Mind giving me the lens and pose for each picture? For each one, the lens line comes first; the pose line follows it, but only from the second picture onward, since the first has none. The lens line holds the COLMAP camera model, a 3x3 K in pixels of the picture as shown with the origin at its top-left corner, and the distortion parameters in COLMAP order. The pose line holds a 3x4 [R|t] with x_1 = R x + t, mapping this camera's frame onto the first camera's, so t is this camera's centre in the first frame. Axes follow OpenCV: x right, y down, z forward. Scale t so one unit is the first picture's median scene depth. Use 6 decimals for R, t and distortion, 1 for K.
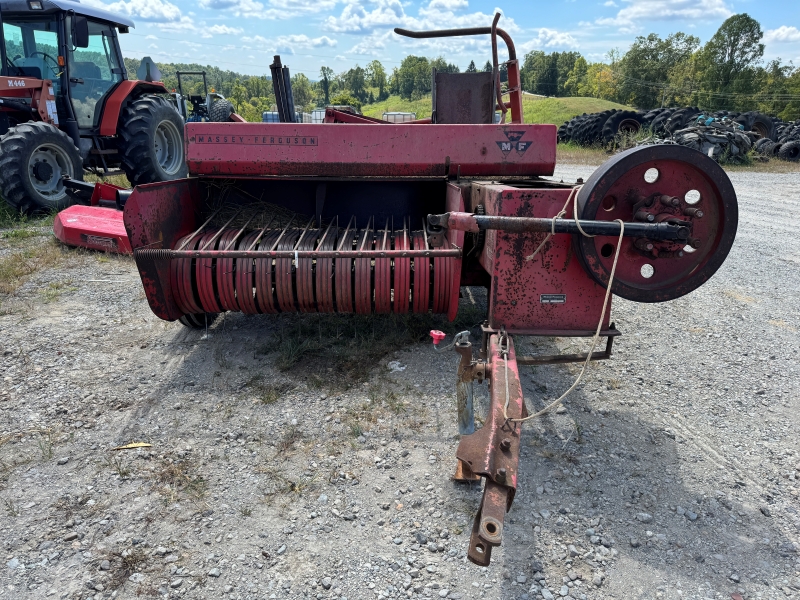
lens RADIAL K [[566.3, 0, 401.4], [0, 566.3, 306.8], [0, 0, 1]] dist [0.020600, -0.034611]
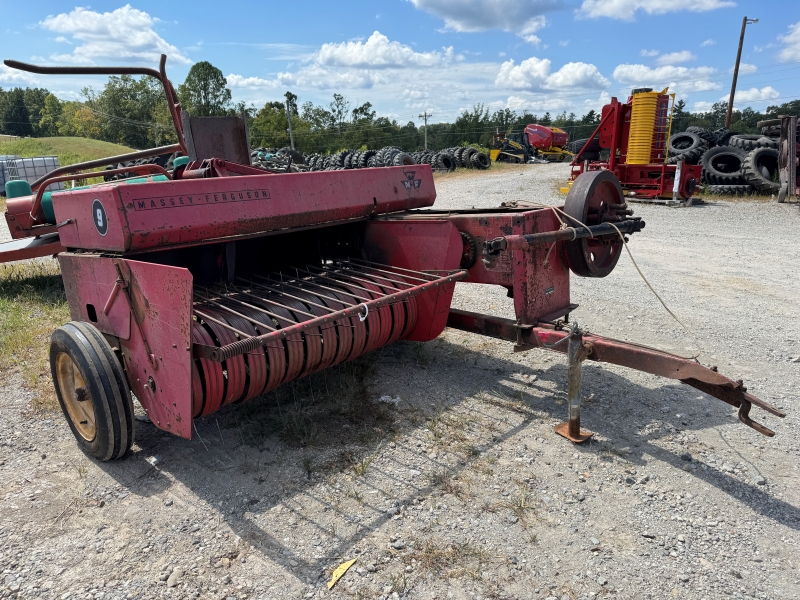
lens RADIAL K [[566.3, 0, 408.1], [0, 566.3, 304.7], [0, 0, 1]] dist [0.020600, -0.034611]
pose [[0.672963, -0.219738, 0.706283, -0.125997], [0.264604, 0.963184, 0.047543, -0.019103], [-0.690728, 0.154891, 0.706331, 0.042076]]
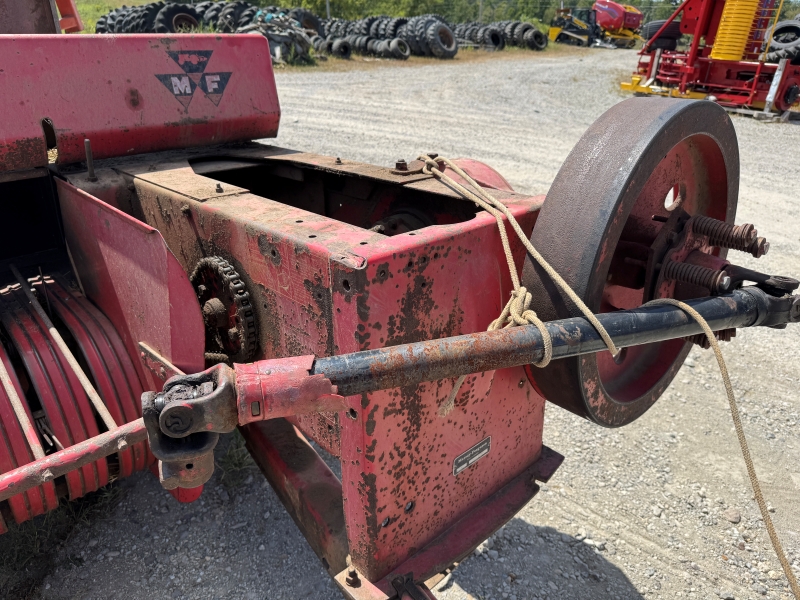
lens RADIAL K [[566.3, 0, 402.1], [0, 566.3, 304.7], [0, 0, 1]] dist [0.020600, -0.034611]
pose [[0.743501, -0.284422, 0.605236, -0.001879], [0.185734, 0.957265, 0.221689, -0.033764], [-0.642424, -0.052413, 0.764555, 0.097776]]
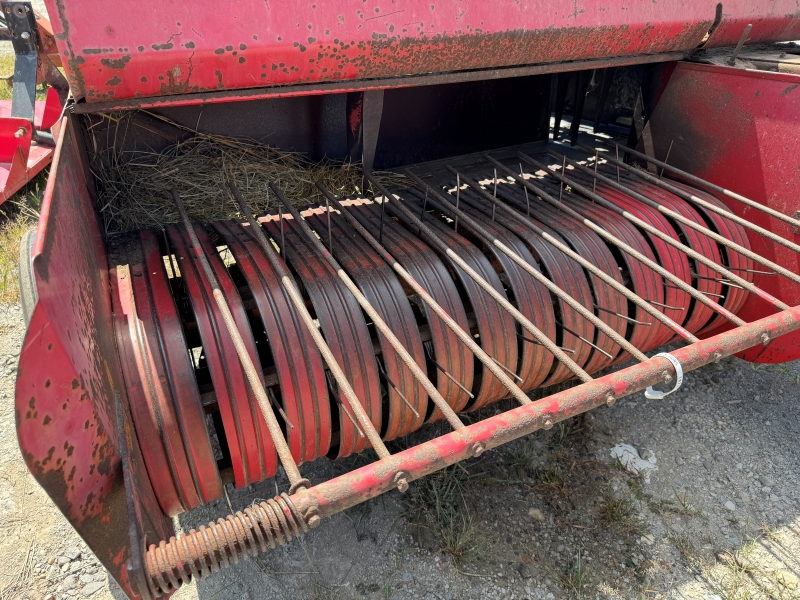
lens RADIAL K [[566.3, 0, 404.3], [0, 566.3, 300.8], [0, 0, 1]] dist [0.020600, -0.034611]
pose [[0.903639, -0.227844, 0.362662, -0.065138], [0.130811, 0.953119, 0.272861, -0.036504], [-0.407829, -0.199127, 0.891080, 0.122632]]
